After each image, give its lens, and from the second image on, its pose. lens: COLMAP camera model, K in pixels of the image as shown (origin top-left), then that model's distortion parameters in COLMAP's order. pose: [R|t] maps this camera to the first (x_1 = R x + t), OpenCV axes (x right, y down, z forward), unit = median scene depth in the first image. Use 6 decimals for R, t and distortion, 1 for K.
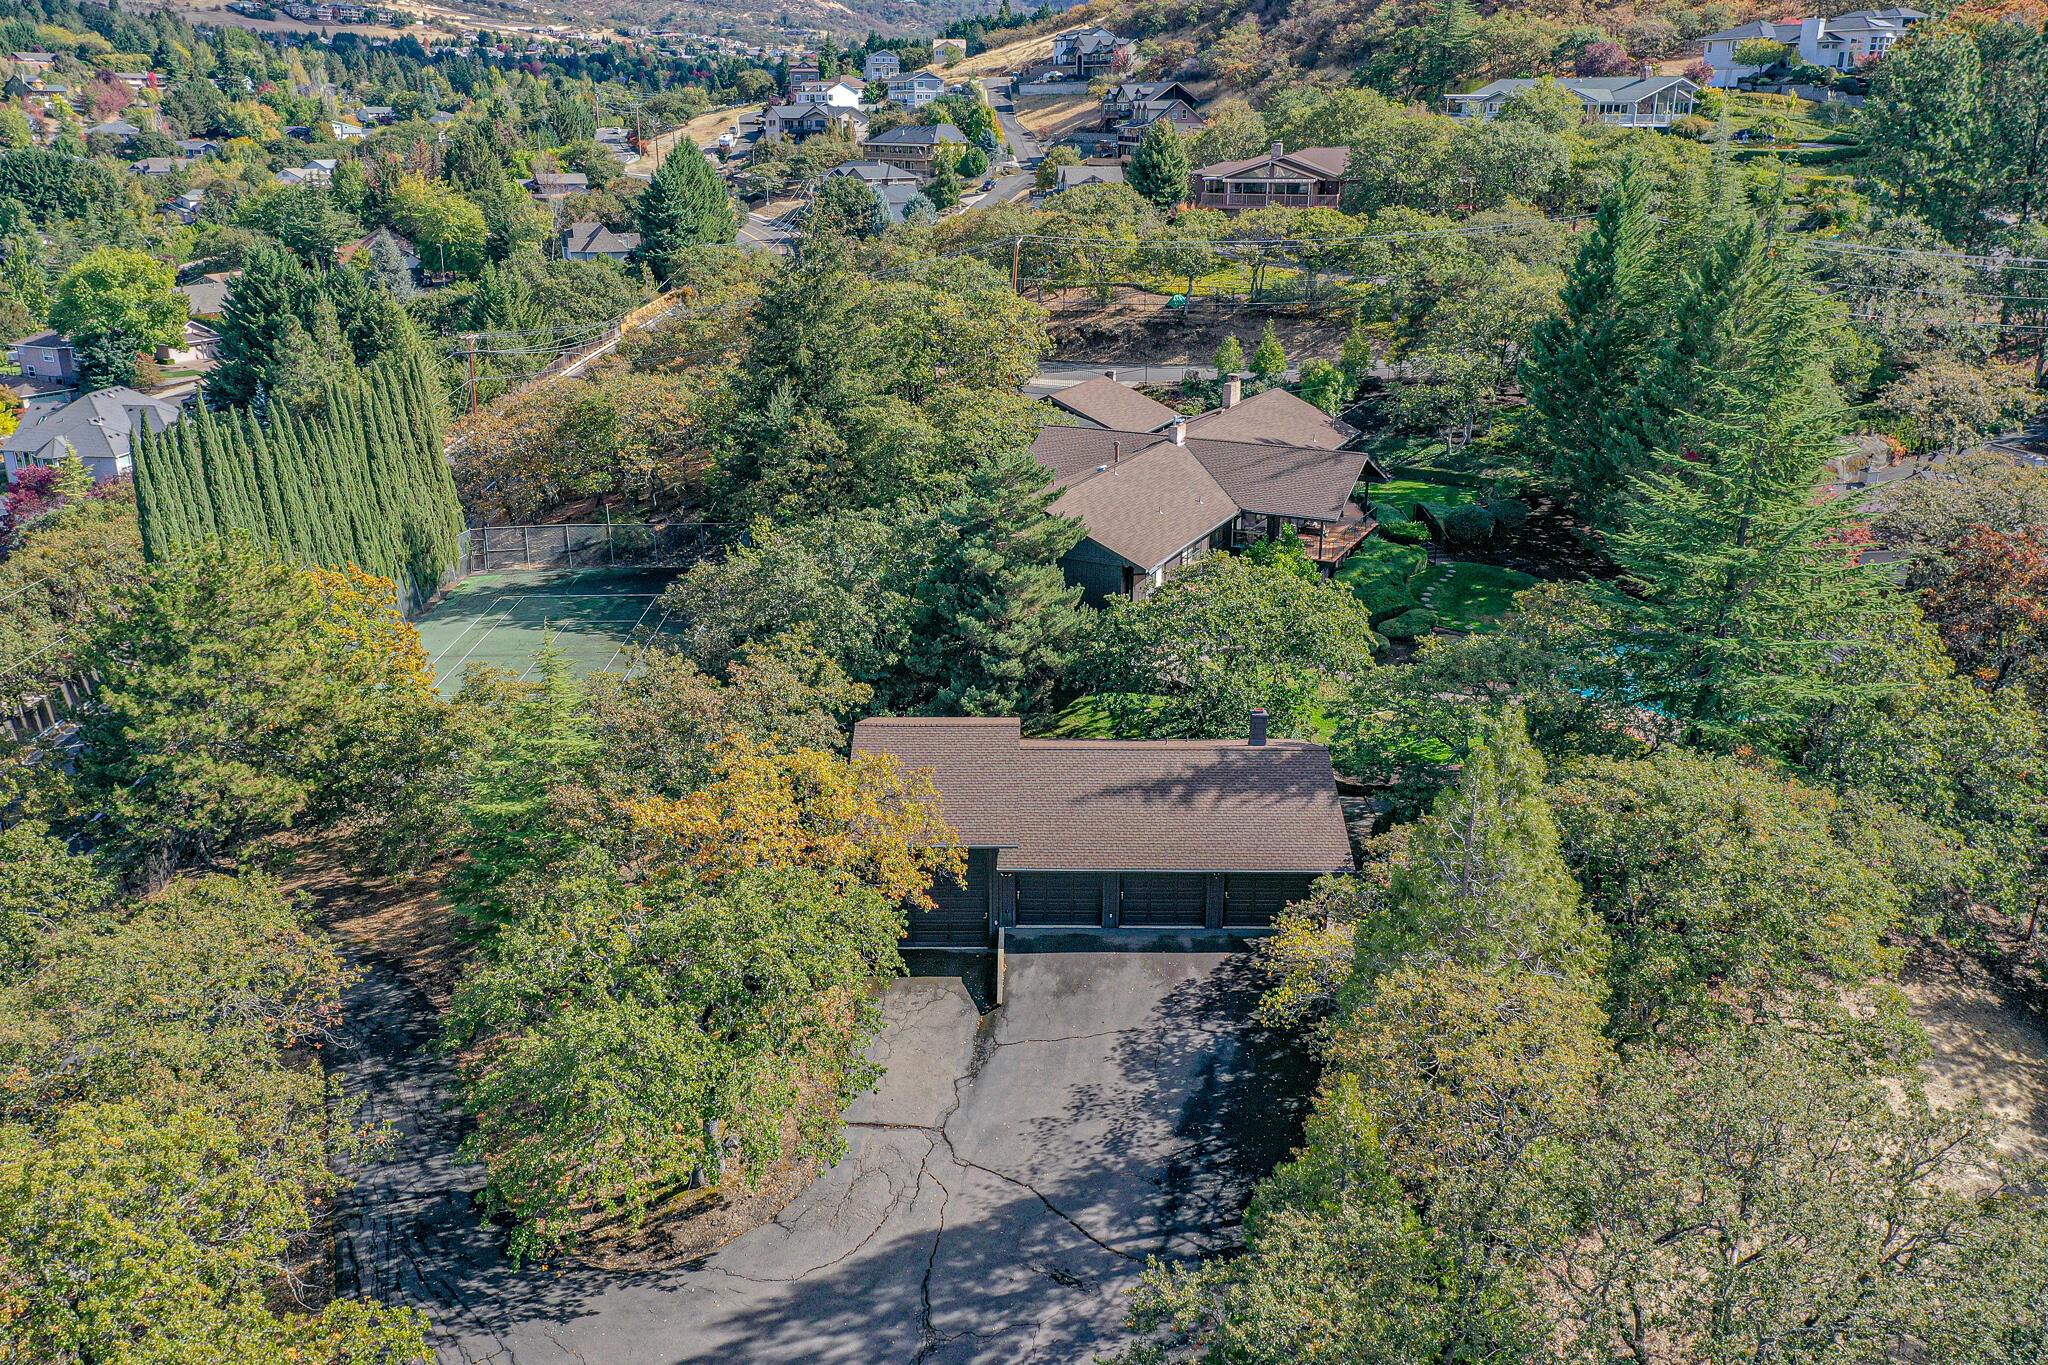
lens RADIAL K [[1622.8, 0, 1023.8], [0, 1622.8, 680.1], [0, 0, 1]] dist [0.008043, -0.000575]
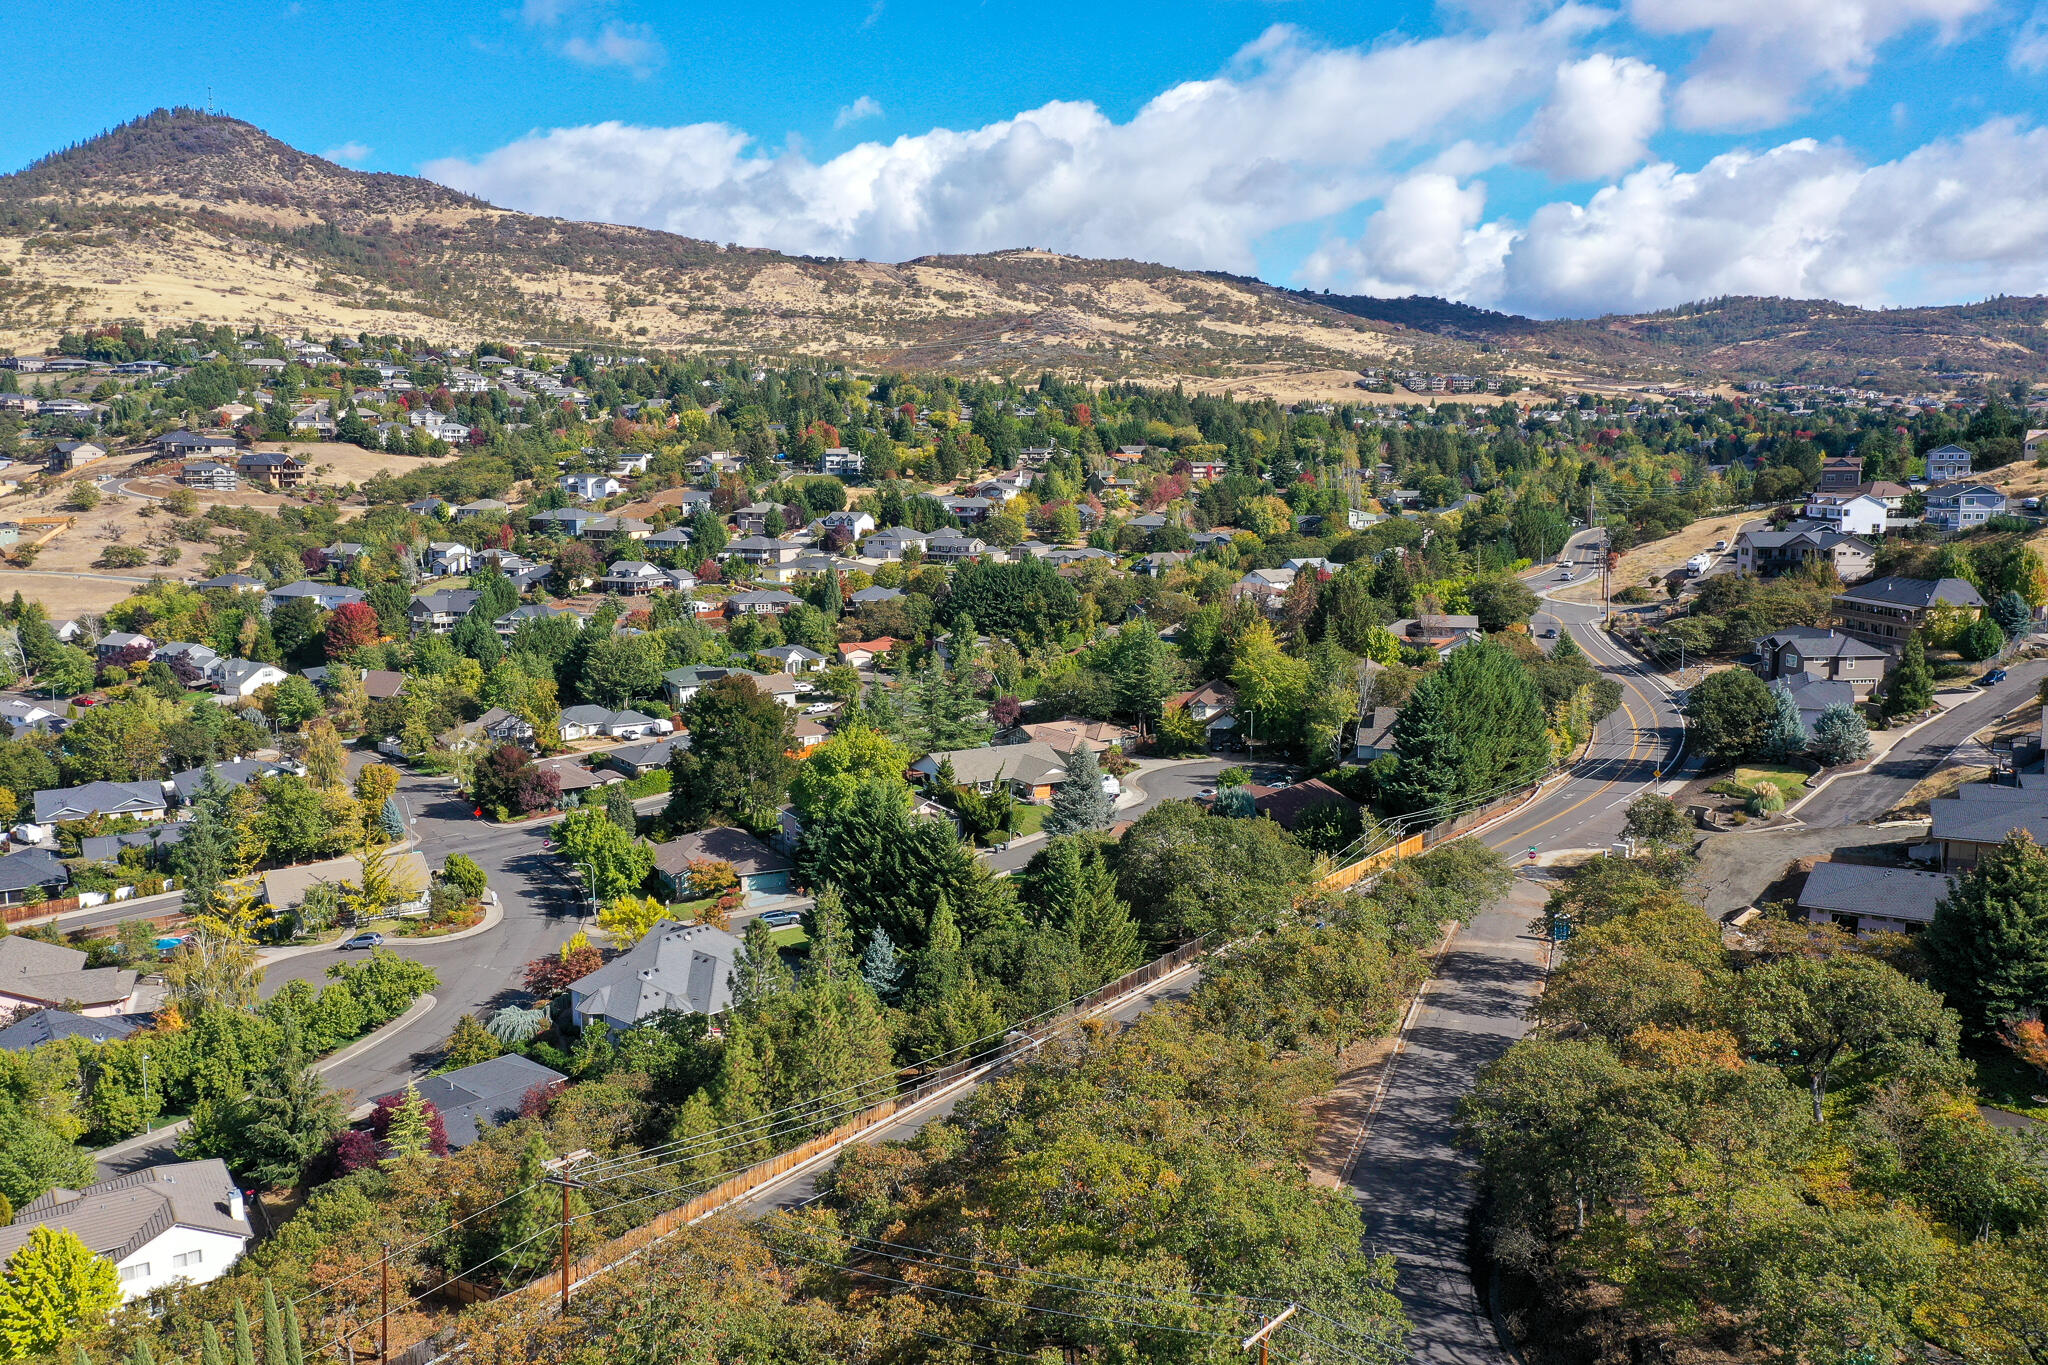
lens RADIAL K [[1622.8, 0, 1021.1], [0, 1622.8, 684.5], [0, 0, 1]] dist [0.008043, -0.000575]
pose [[0.794613, 0.074022, -0.602587, 0.038739], [-0.189694, 0.973118, -0.130605, -0.073657], [0.576720, 0.218088, 0.787294, 0.116697]]
